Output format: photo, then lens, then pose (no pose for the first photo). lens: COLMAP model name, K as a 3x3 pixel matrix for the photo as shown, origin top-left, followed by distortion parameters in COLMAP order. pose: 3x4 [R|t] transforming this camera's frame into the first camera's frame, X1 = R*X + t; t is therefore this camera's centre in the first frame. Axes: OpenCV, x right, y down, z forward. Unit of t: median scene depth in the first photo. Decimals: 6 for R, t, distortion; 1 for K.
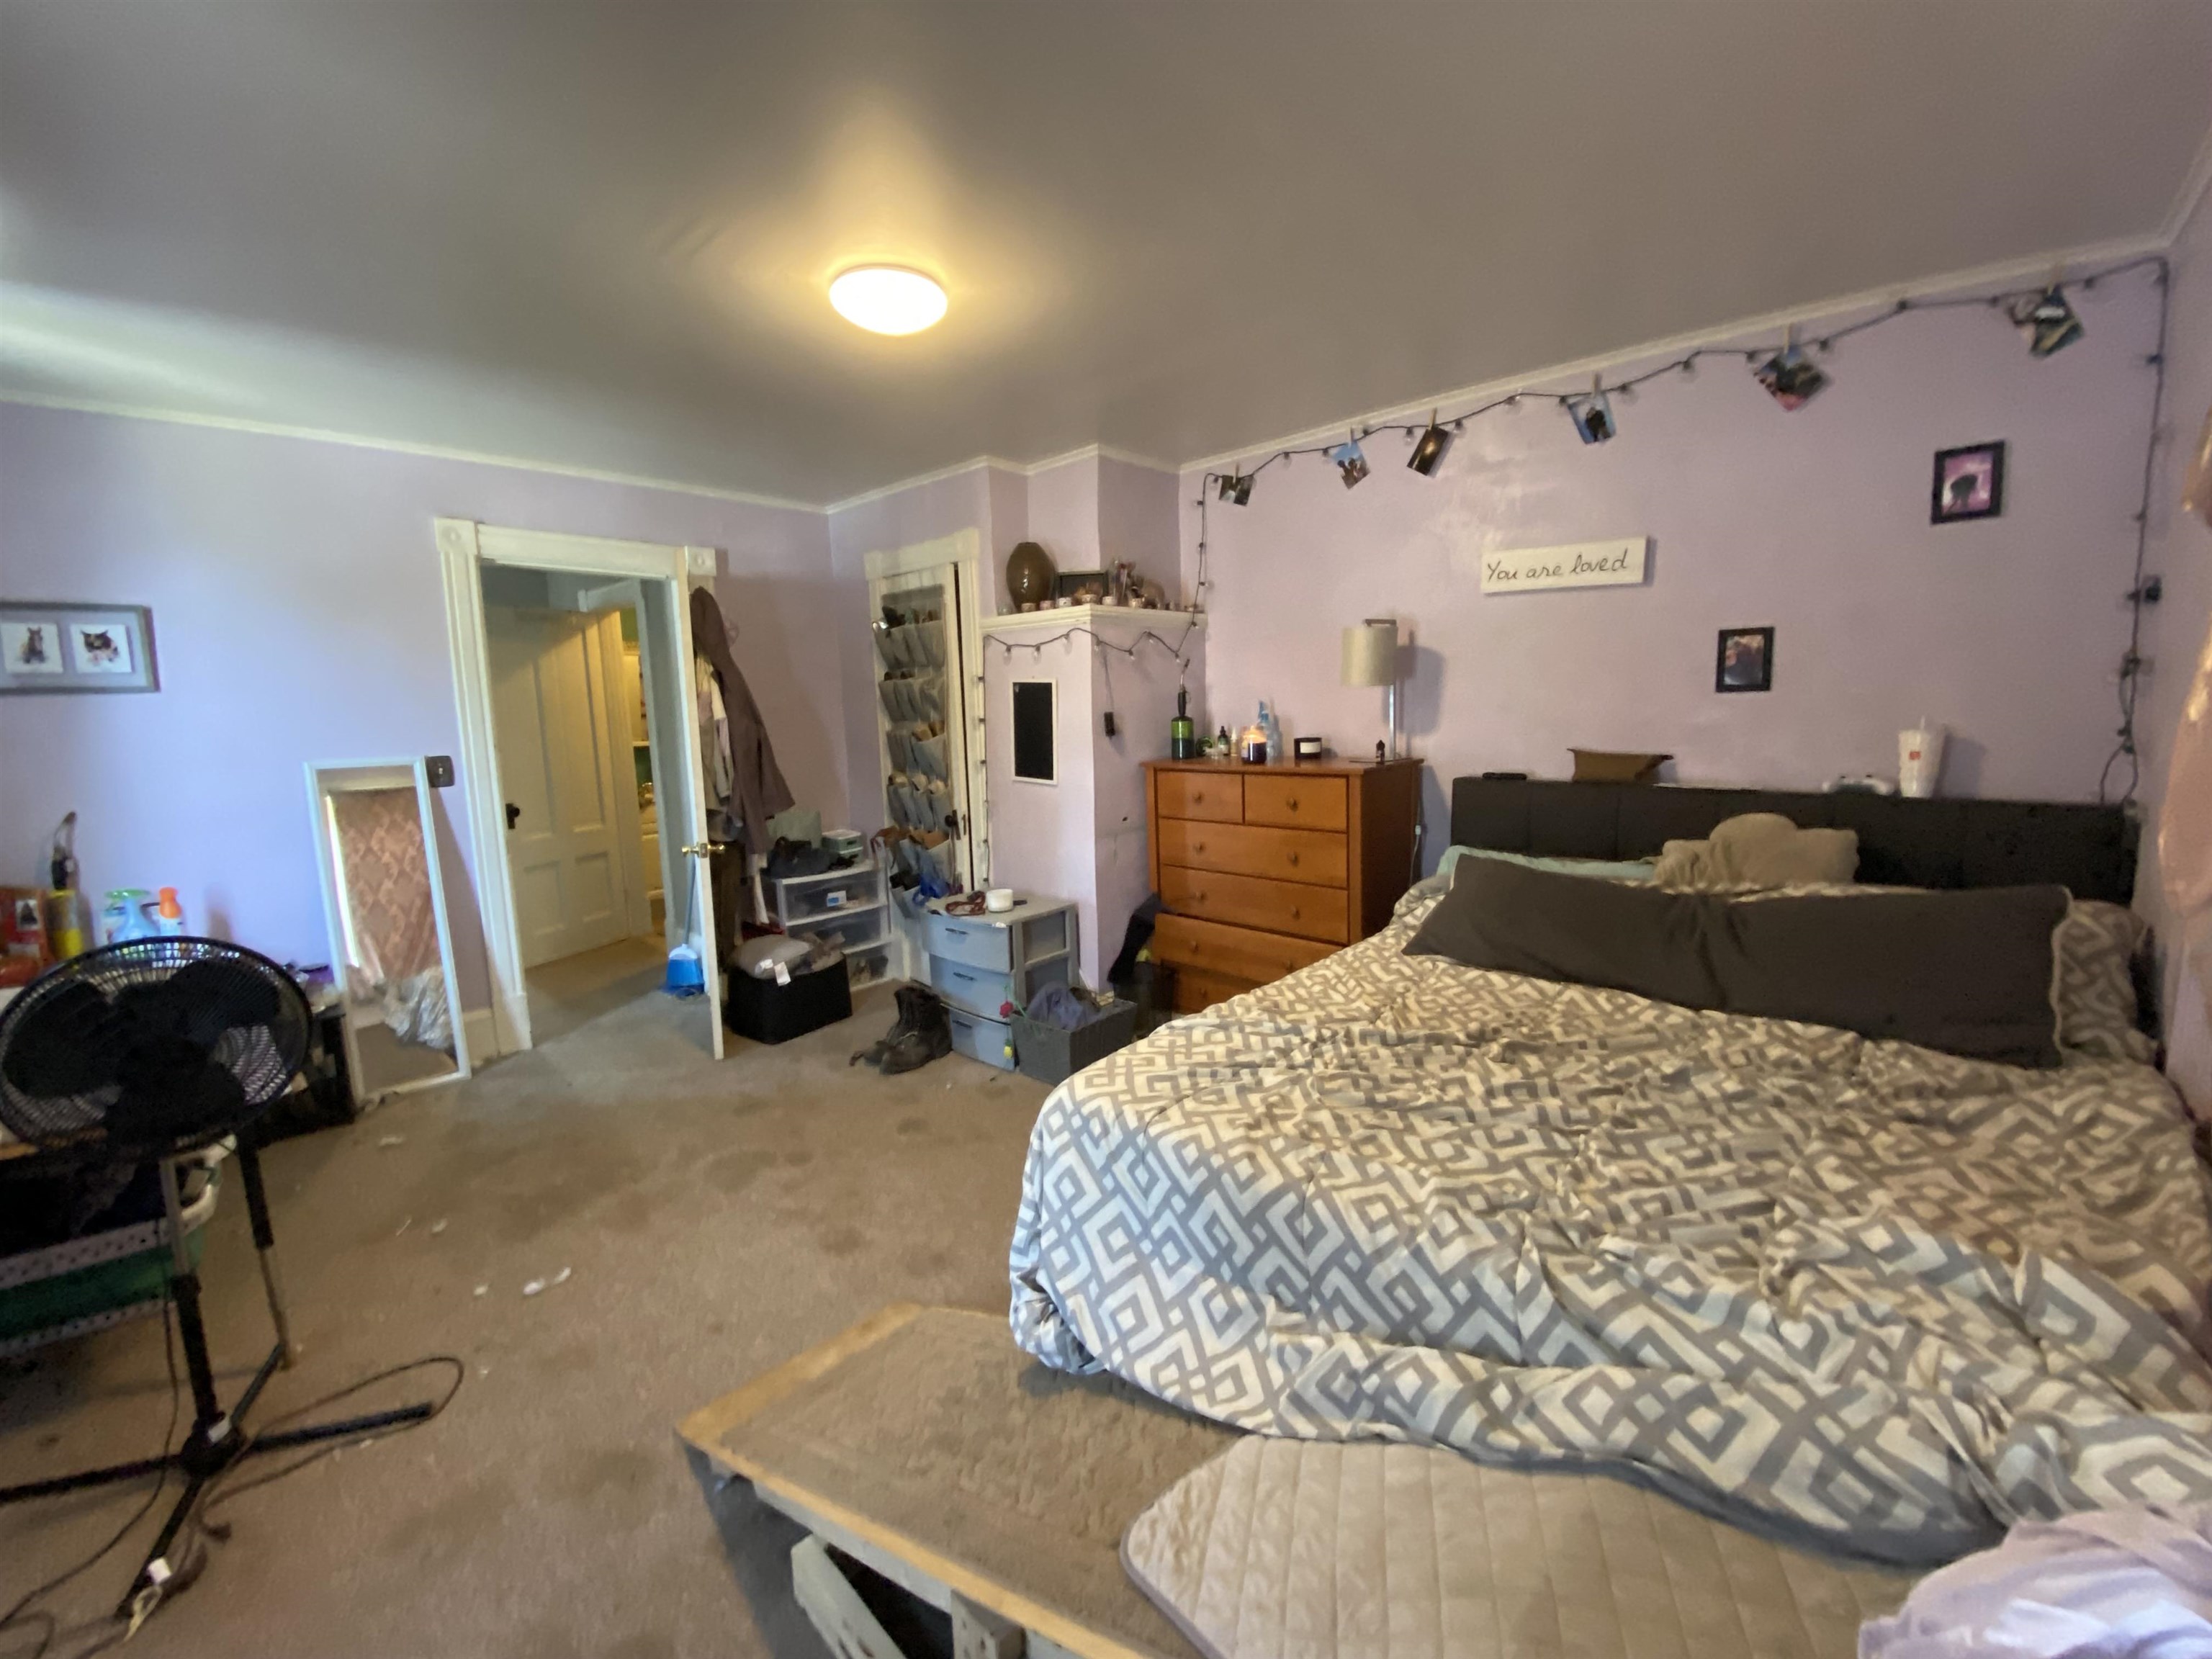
lens RADIAL K [[908.5, 0, 1095.7], [0, 908.5, 823.9], [0, 0, 1]] dist [0.012957, -0.018660]
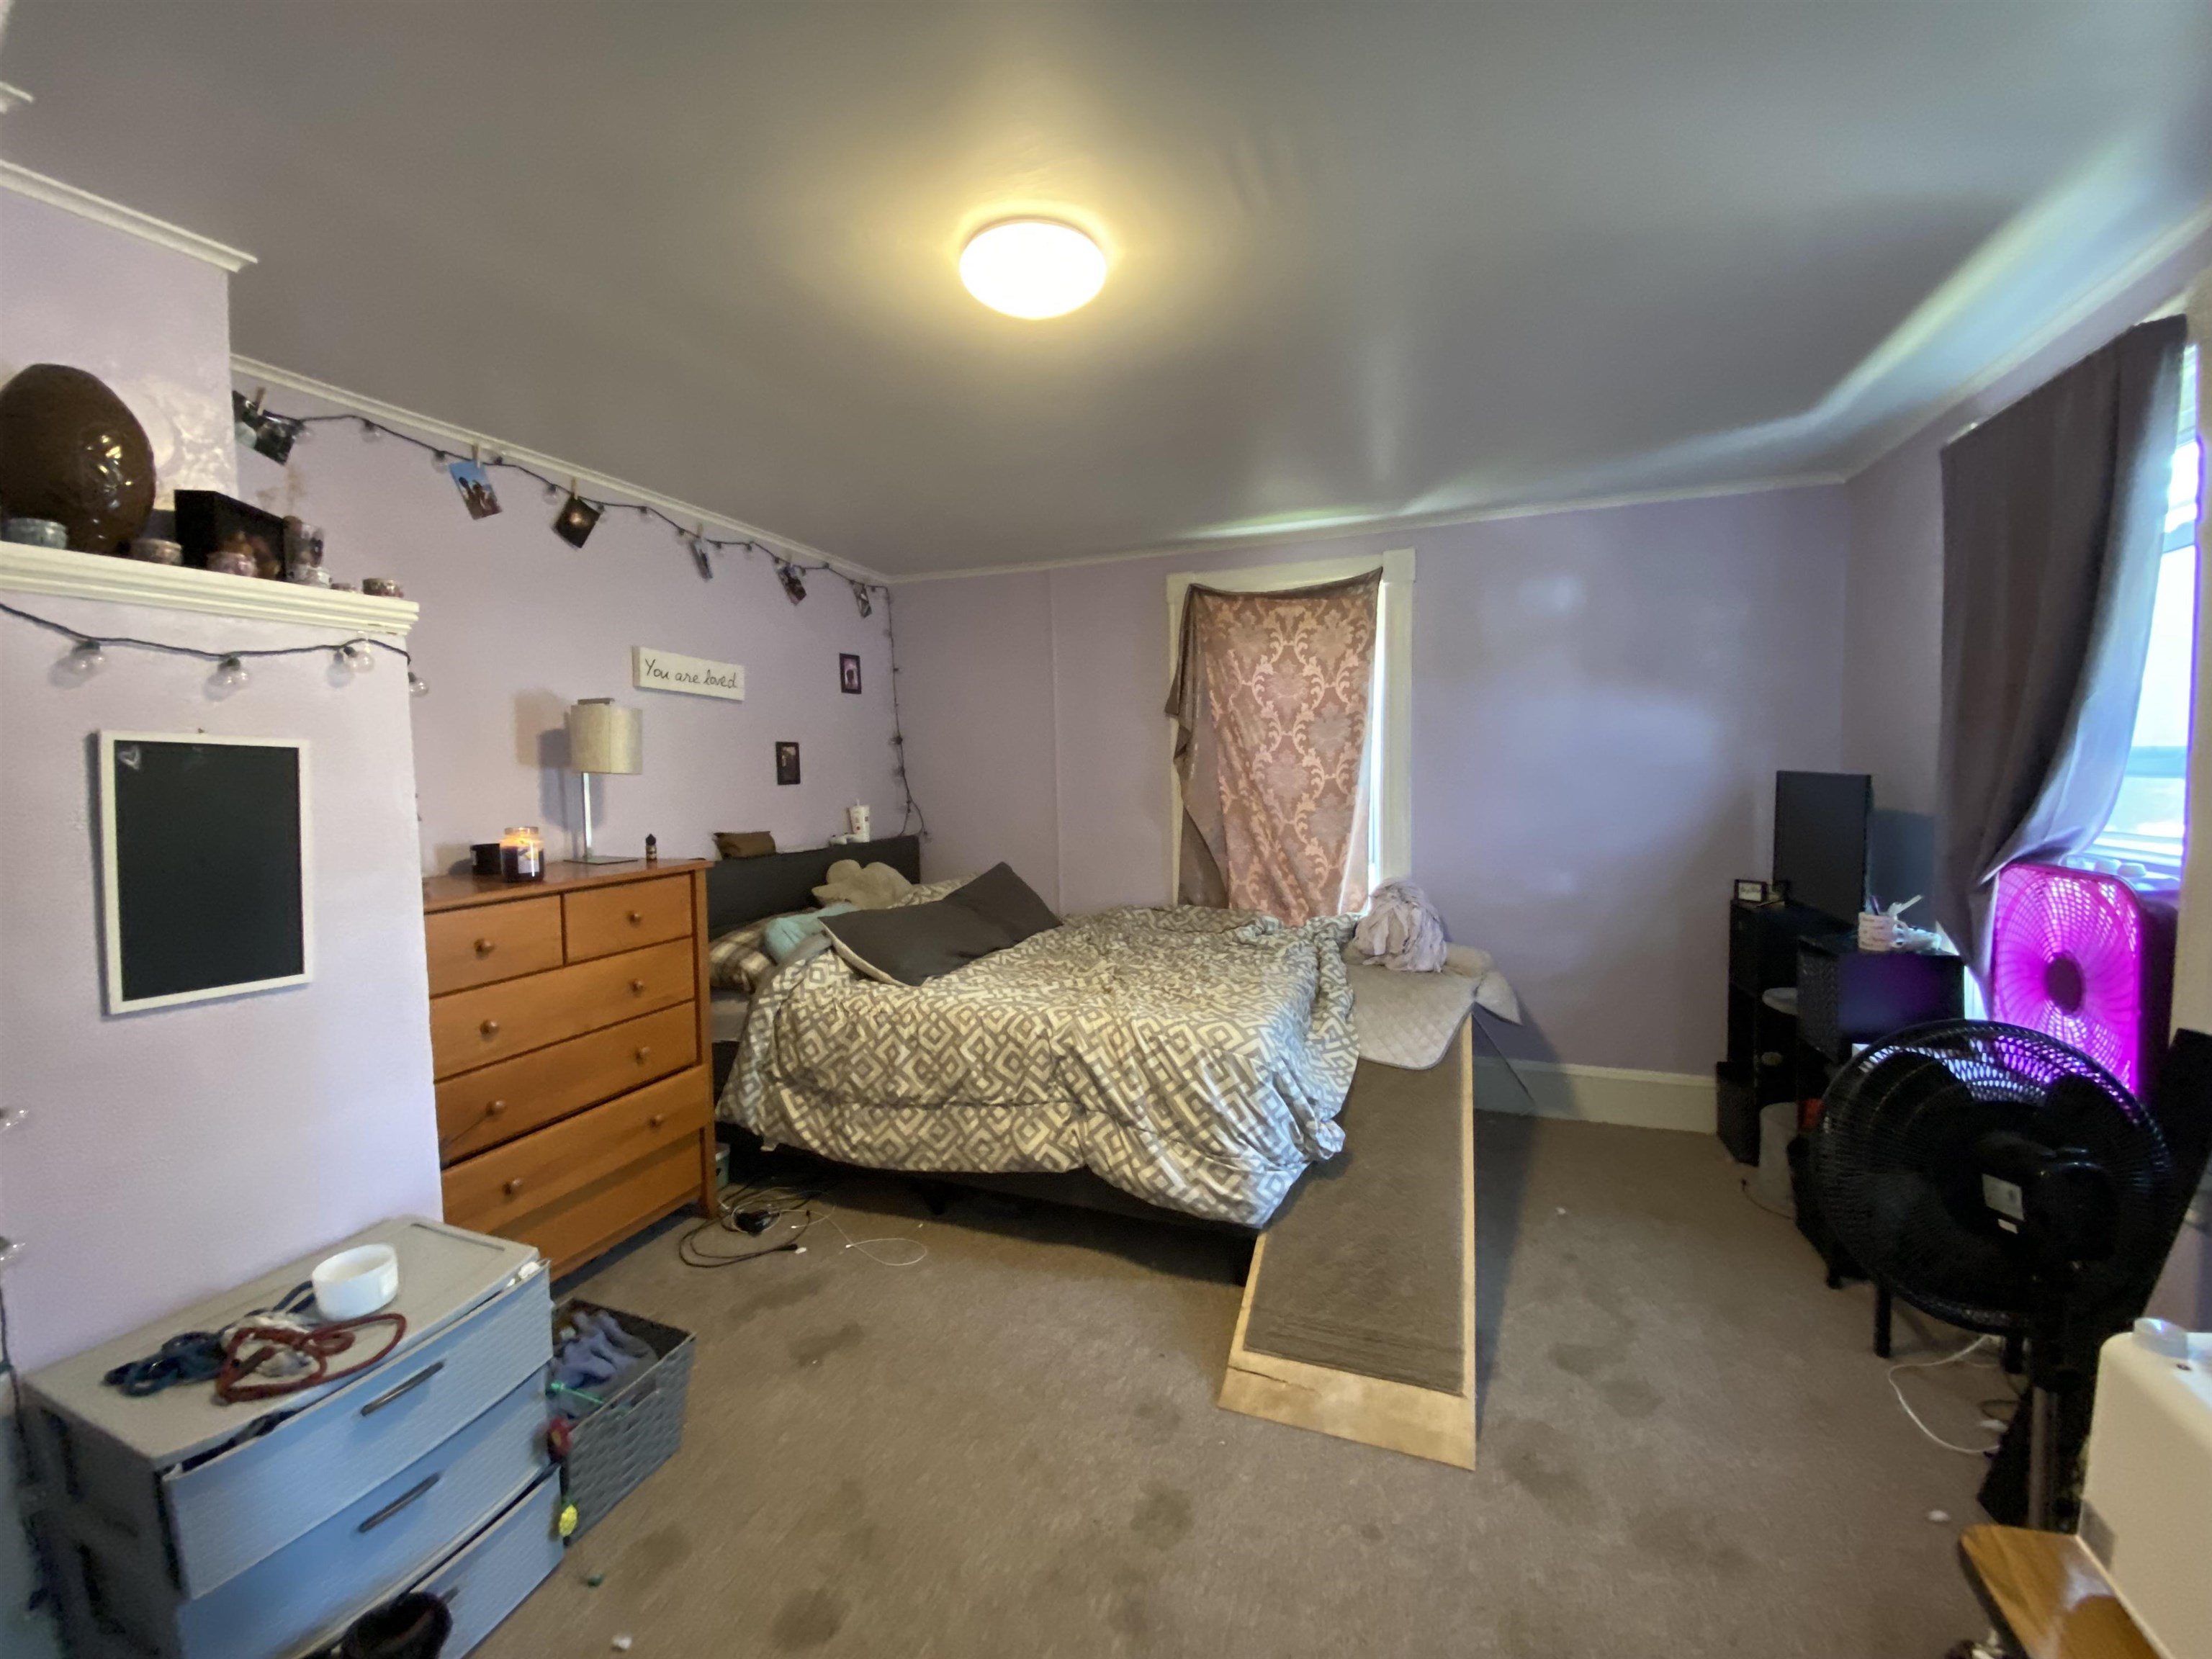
lens RADIAL K [[908.5, 0, 1095.7], [0, 908.5, 823.9], [0, 0, 1]] dist [0.012957, -0.018660]
pose [[-0.398841, -0.020405, 0.916793, -0.735778], [0.150781, 0.984686, 0.087511, -0.122346], [-0.904539, 0.173138, -0.389657, 1.012026]]
